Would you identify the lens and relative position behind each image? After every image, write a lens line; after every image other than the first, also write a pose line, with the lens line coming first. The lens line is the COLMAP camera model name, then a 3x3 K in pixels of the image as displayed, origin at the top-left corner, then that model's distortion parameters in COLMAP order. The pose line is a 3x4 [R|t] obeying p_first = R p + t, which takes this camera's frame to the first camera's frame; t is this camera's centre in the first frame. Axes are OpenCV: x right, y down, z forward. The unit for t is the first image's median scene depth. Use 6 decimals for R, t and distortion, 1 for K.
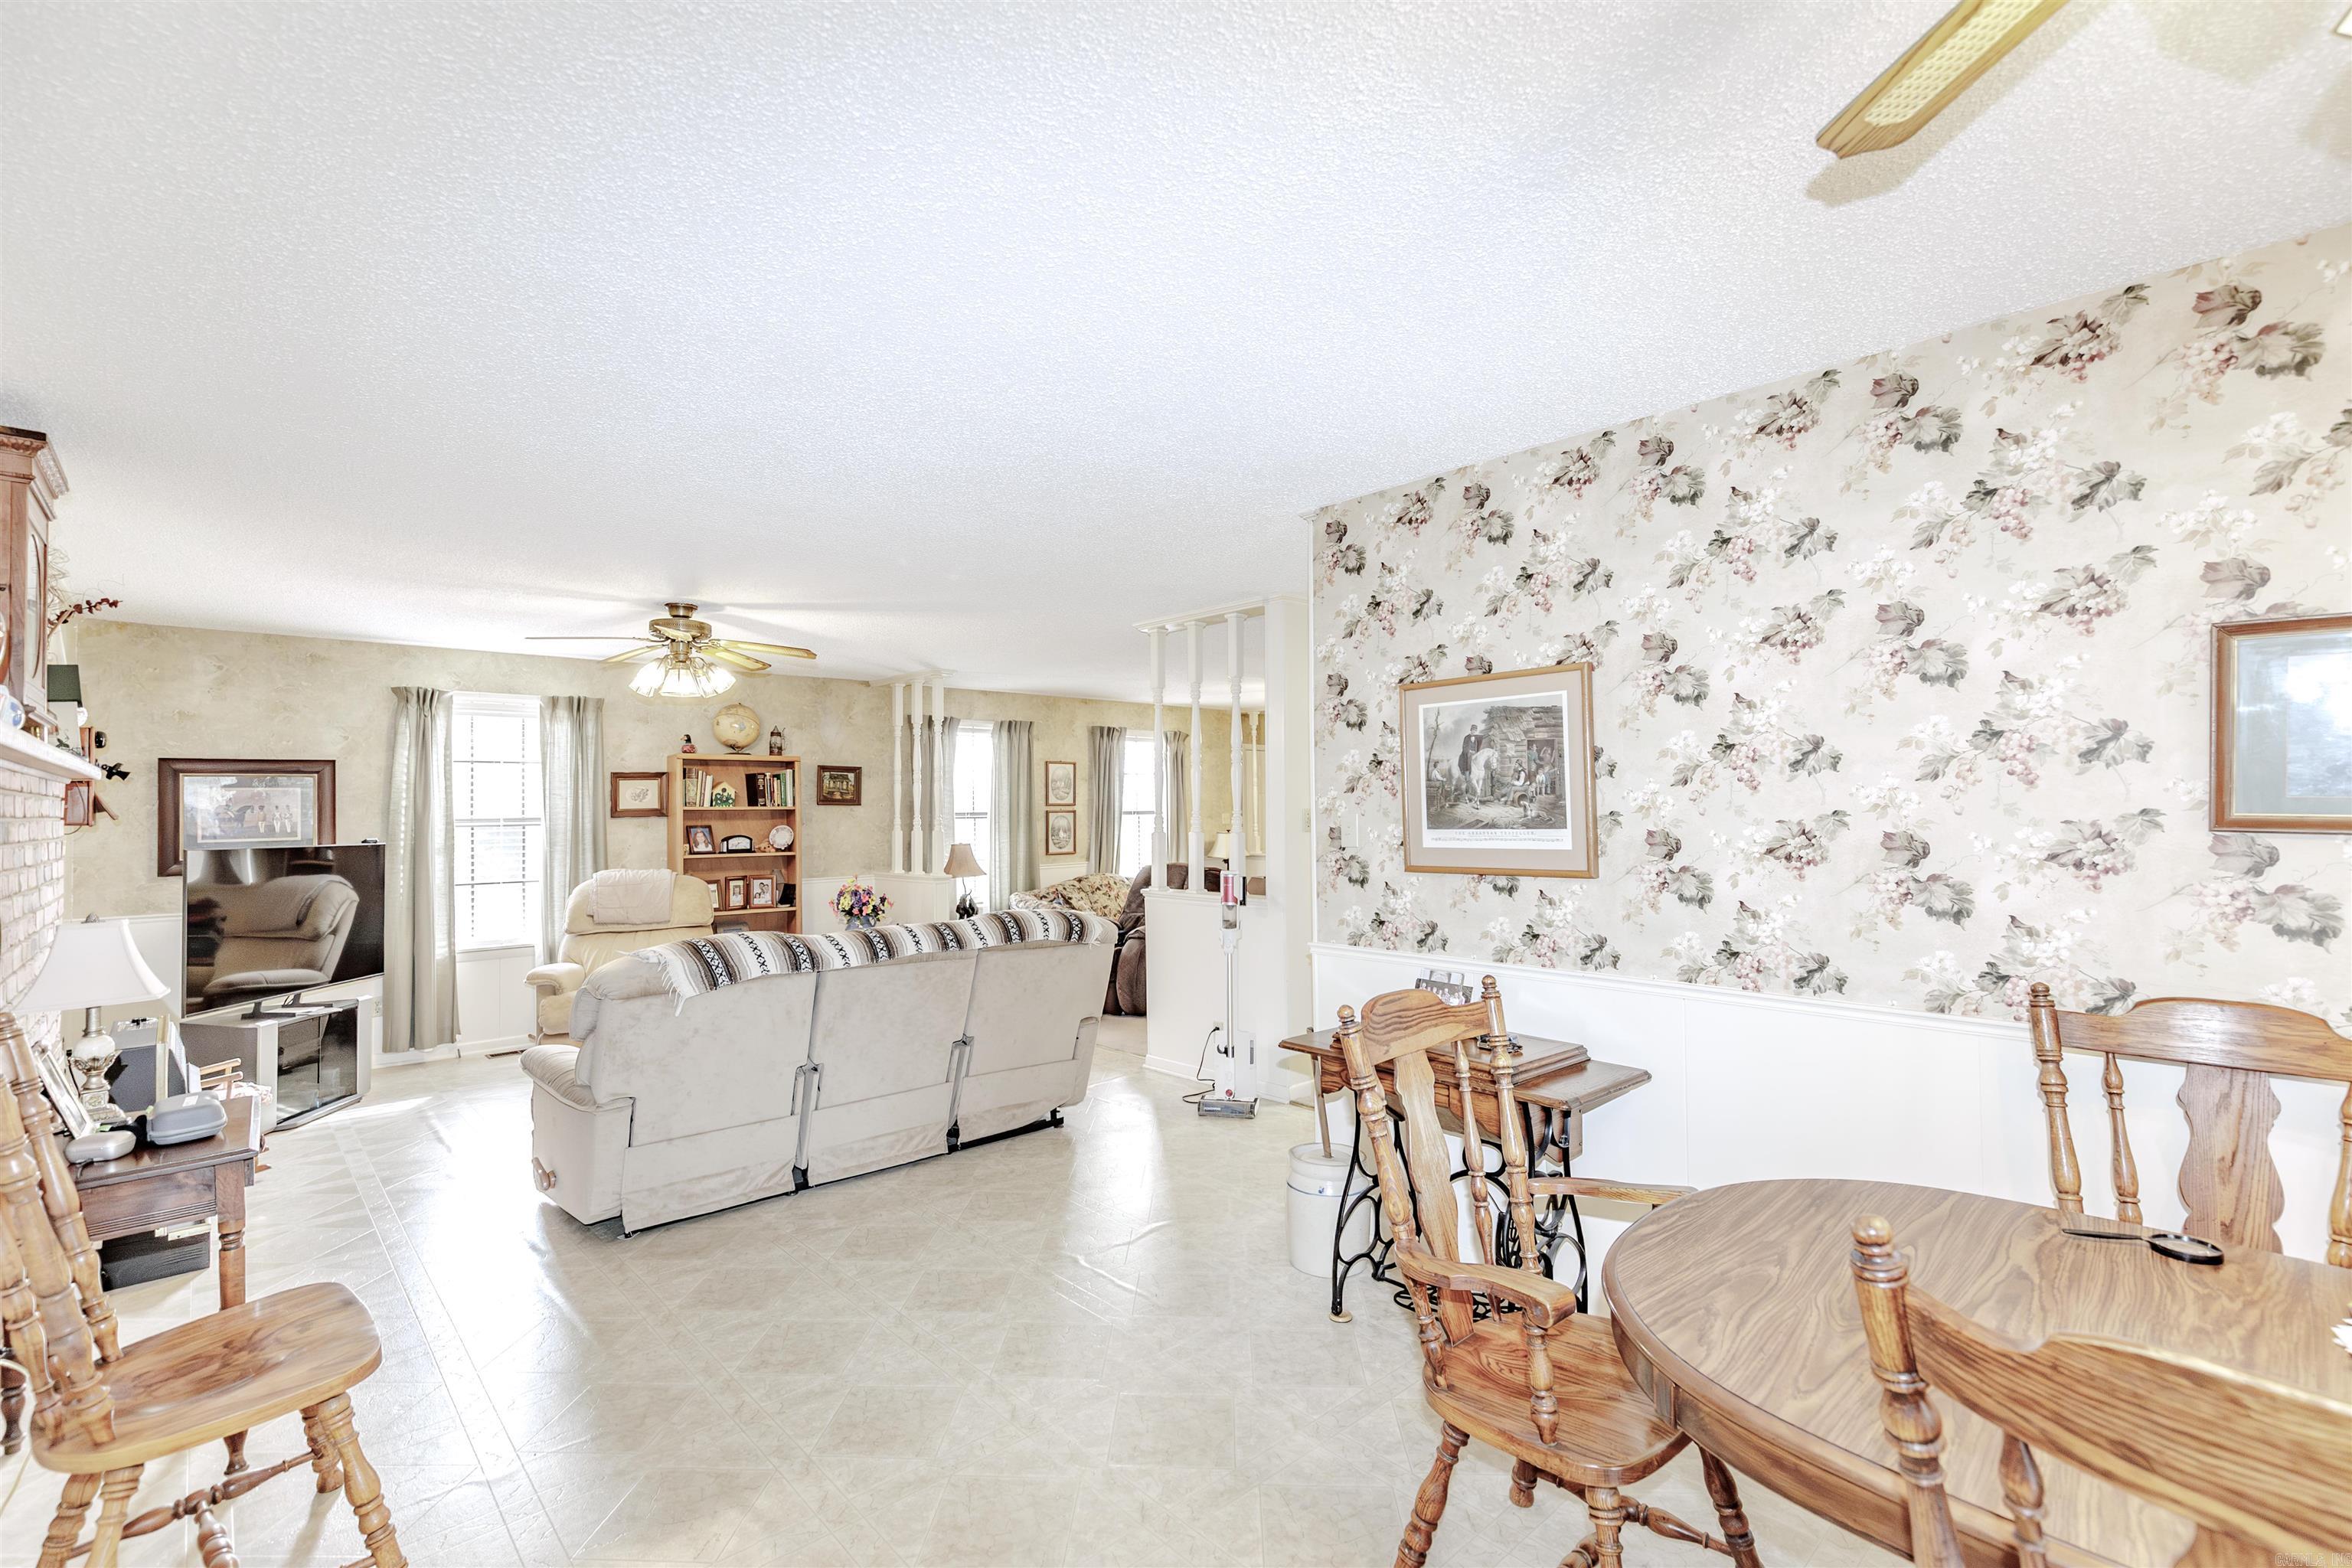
lens RADIAL K [[1077.9, 0, 1183.0], [0, 1077.9, 796.7], [0, 0, 1]] dist [-0.000627, -0.000144]
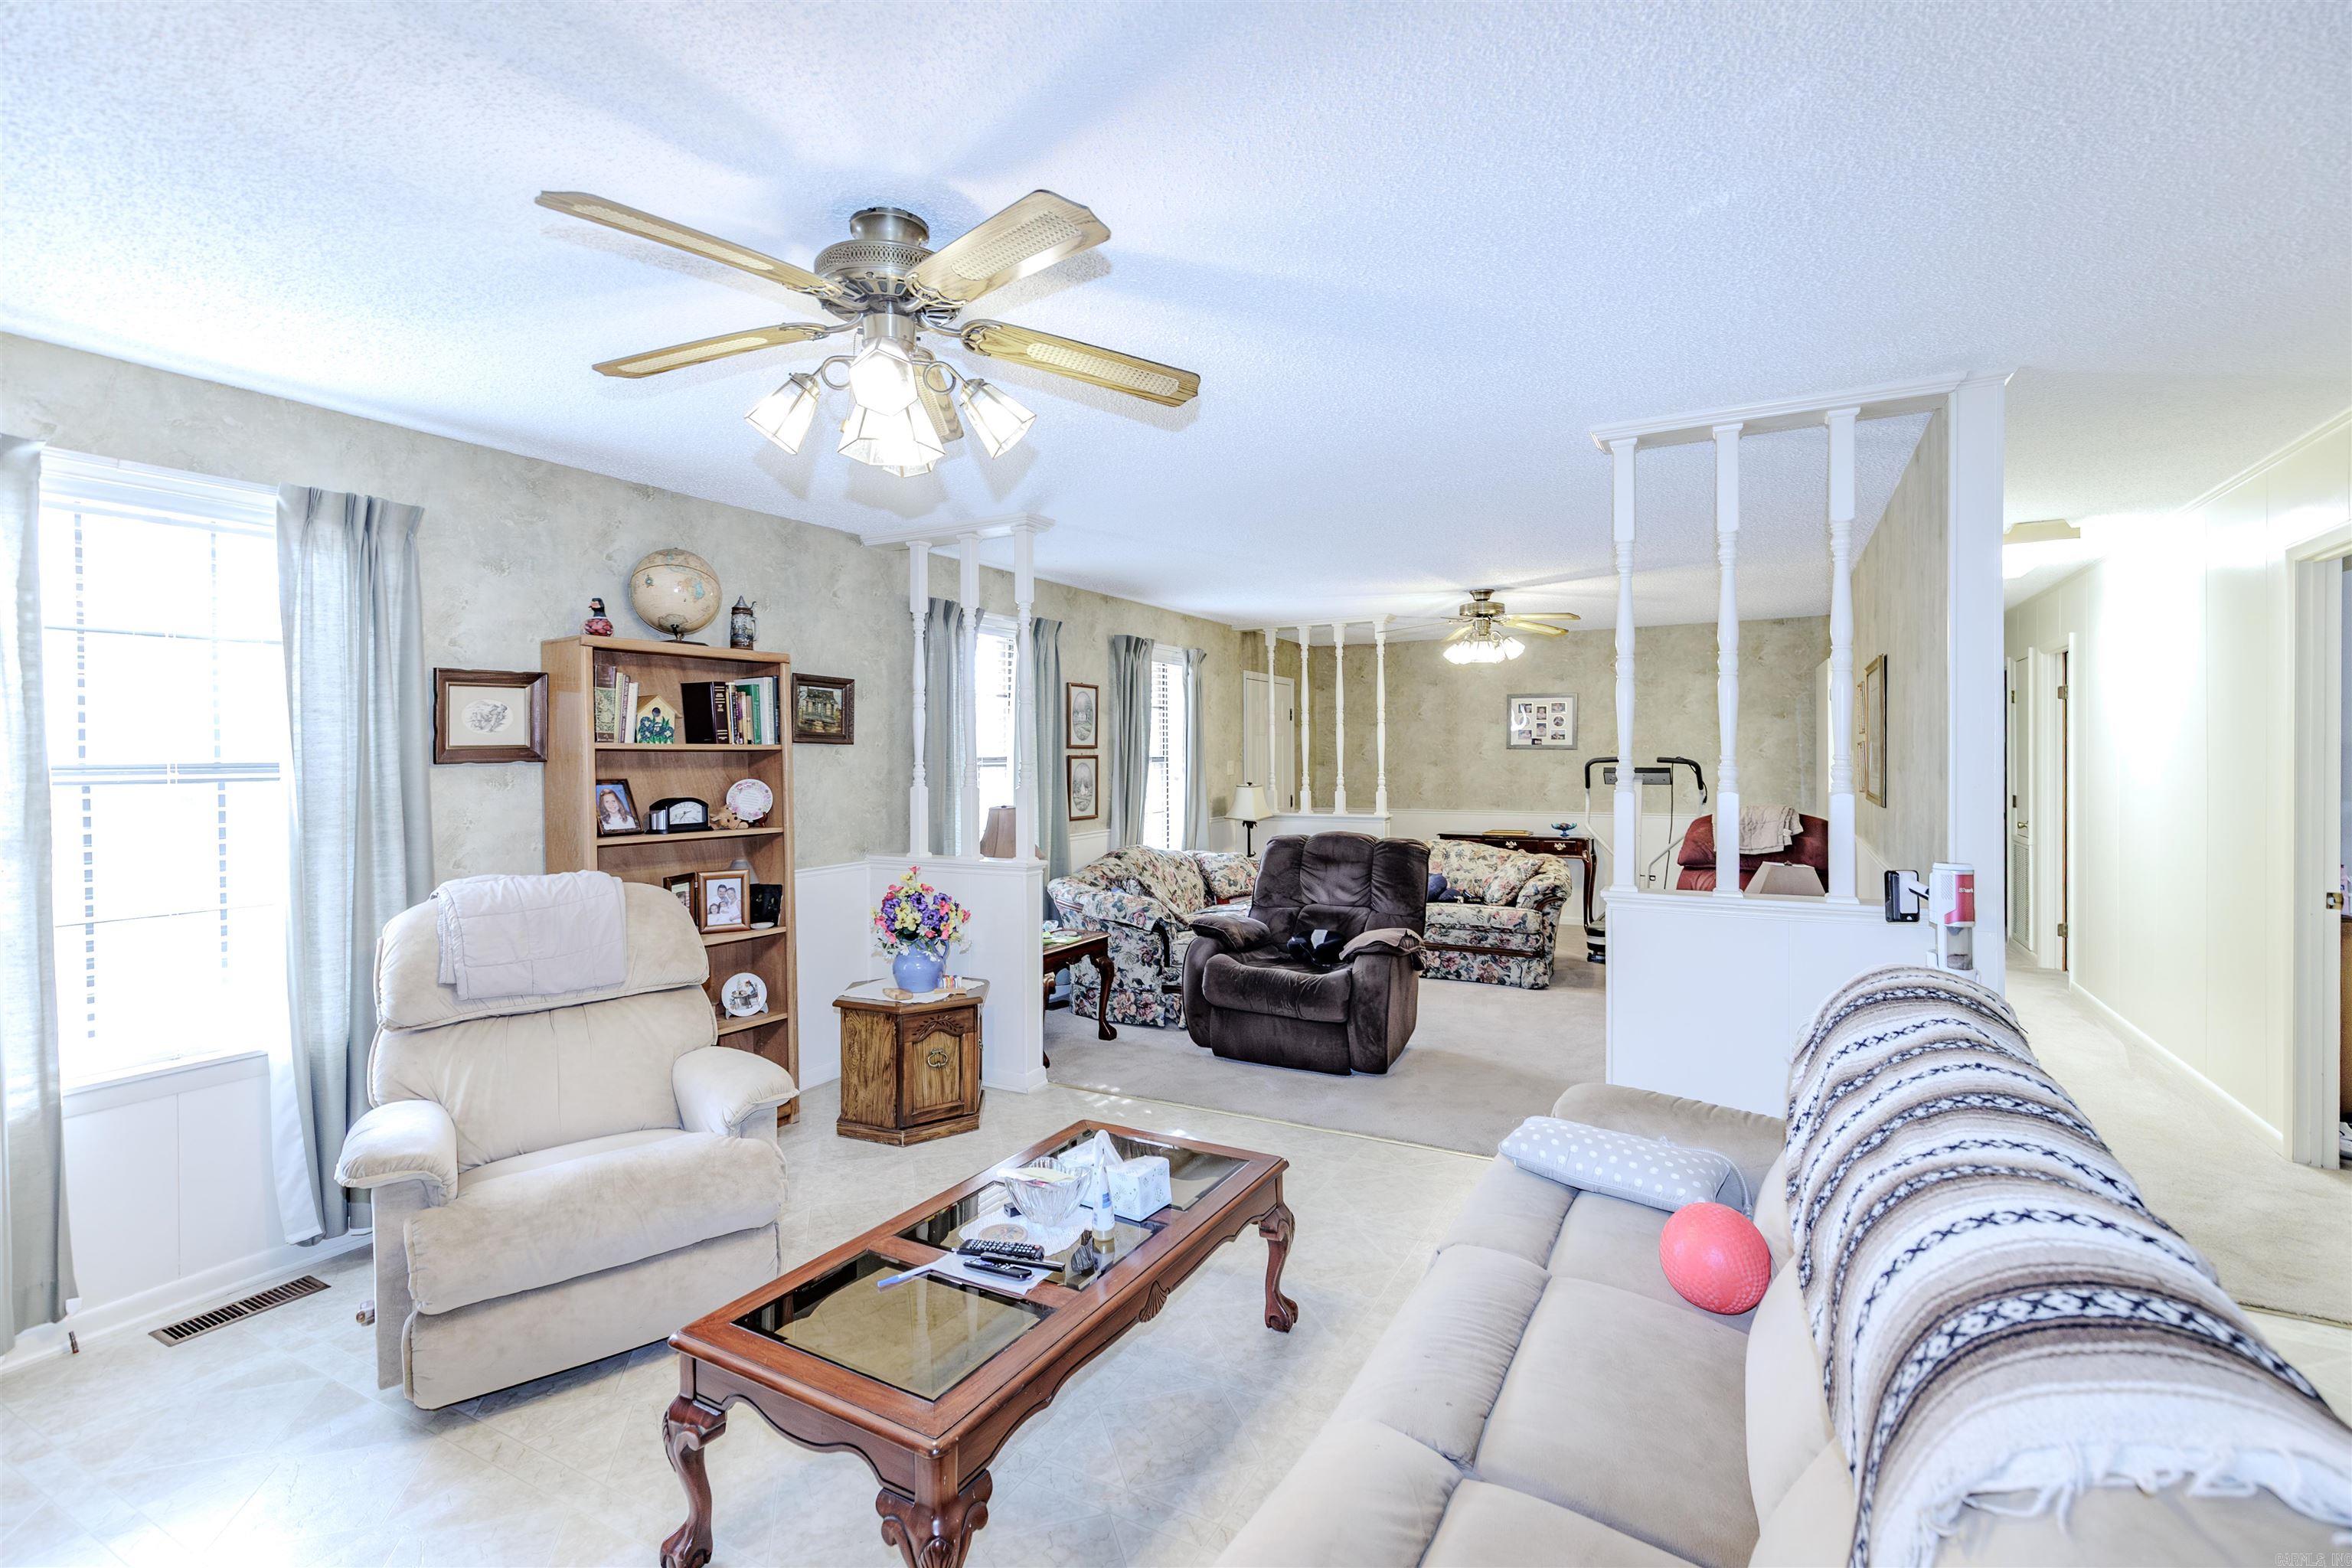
lens RADIAL K [[1077.9, 0, 1170.7], [0, 1077.9, 773.3], [0, 0, 1]] dist [-0.000627, -0.000144]
pose [[0.946945, 0.002728, 0.321383, -0.355164], [-0.011681, 0.999595, 0.025934, 0.007194], [-0.321182, -0.028312, 0.946594, 0.421400]]
